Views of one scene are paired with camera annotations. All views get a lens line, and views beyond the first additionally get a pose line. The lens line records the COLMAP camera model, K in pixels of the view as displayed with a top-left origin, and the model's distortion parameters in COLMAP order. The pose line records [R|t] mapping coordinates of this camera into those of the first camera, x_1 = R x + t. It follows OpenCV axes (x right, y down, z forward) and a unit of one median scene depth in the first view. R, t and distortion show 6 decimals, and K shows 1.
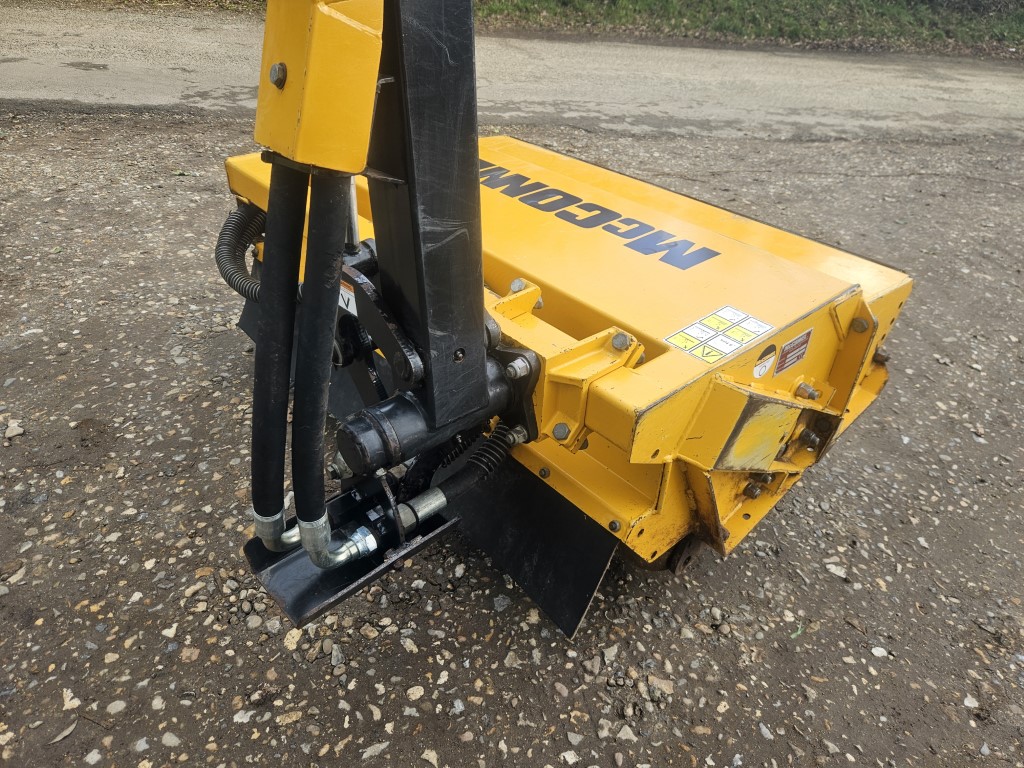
lens RADIAL K [[694.2, 0, 514.8], [0, 694.2, 387.9], [0, 0, 1]] dist [0.061859, -0.050230]
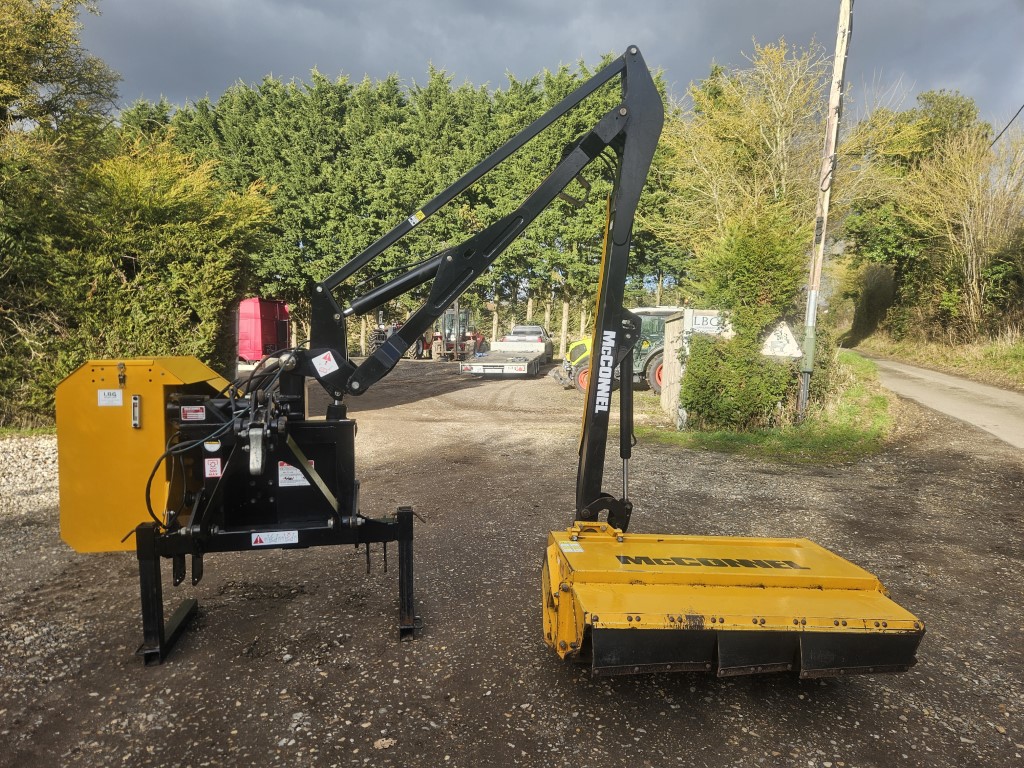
lens RADIAL K [[694.2, 0, 503.2], [0, 694.2, 384.5], [0, 0, 1]] dist [0.061859, -0.050230]
pose [[-0.598970, -0.022704, -0.800449, 2.109247], [-0.509326, 0.782145, 0.358939, -1.133688], [0.617918, 0.622683, -0.480045, 1.354000]]
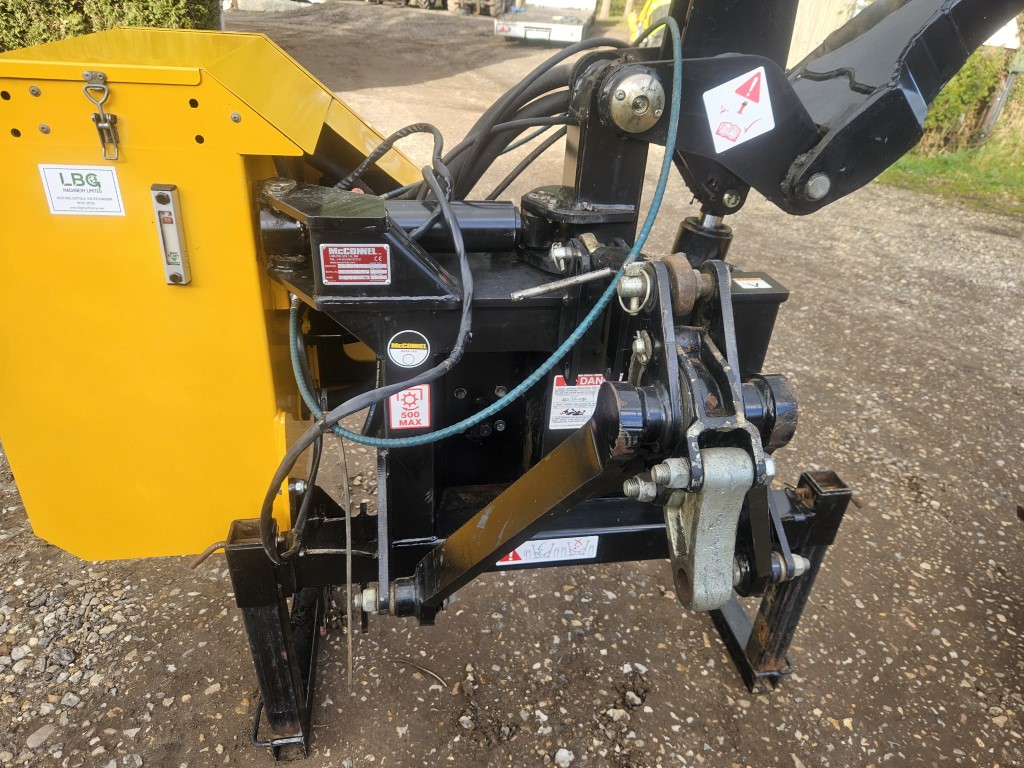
lens RADIAL K [[694.2, 0, 506.6], [0, 694.2, 400.0], [0, 0, 1]] dist [0.061859, -0.050230]
pose [[-0.591783, 0.311744, -0.743376, 1.408904], [-0.555073, 0.511132, 0.656230, -0.260648], [0.584539, 0.800974, -0.129439, 0.048659]]
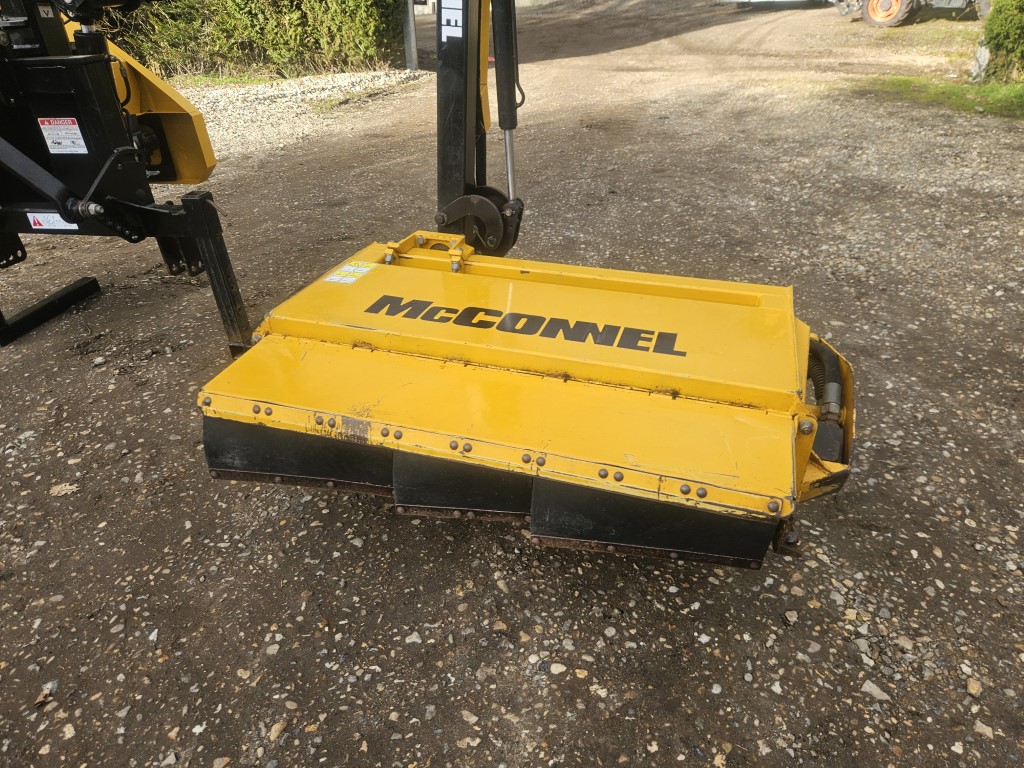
lens RADIAL K [[694.2, 0, 516.6], [0, 694.2, 389.2], [0, 0, 1]] dist [0.061859, -0.050230]
pose [[-0.857975, 0.229151, -0.459749, 0.642956], [-0.318668, 0.464536, 0.826230, -1.229848], [0.402902, 0.855392, -0.325537, 1.555419]]
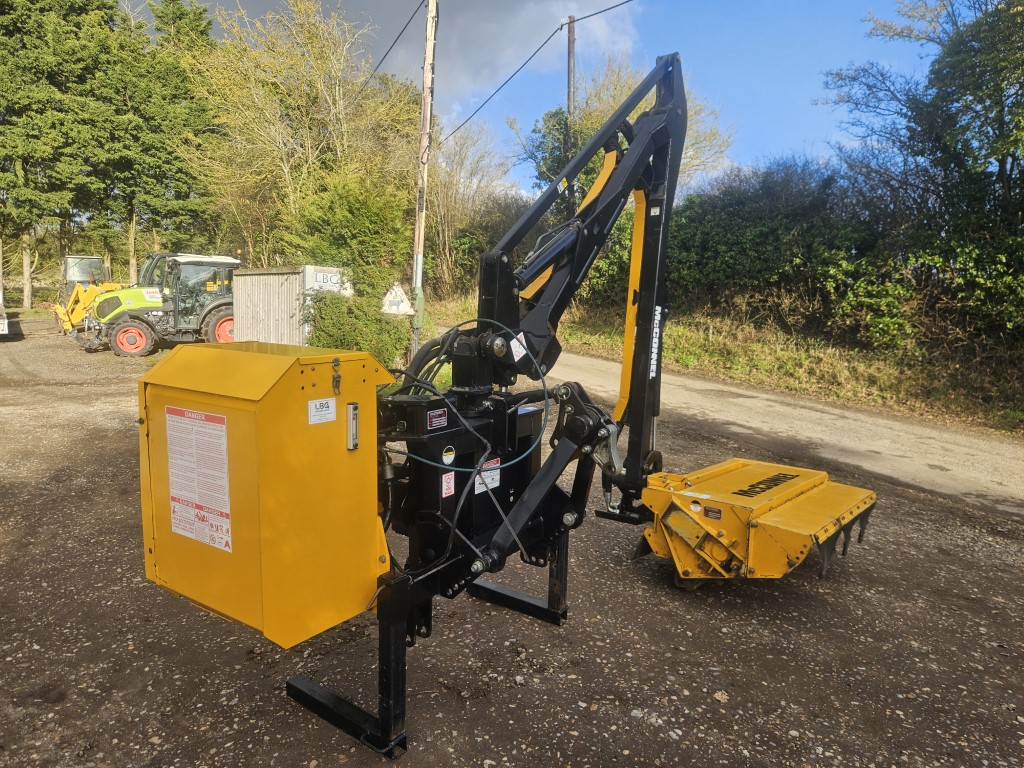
lens RADIAL K [[694.2, 0, 522.7], [0, 694.2, 392.4], [0, 0, 1]] dist [0.061859, -0.050230]
pose [[0.170186, 0.065624, -0.983224, 2.605130], [-0.587455, 0.807846, -0.047764, 0.124707], [0.791160, 0.585728, 0.176035, -0.409934]]
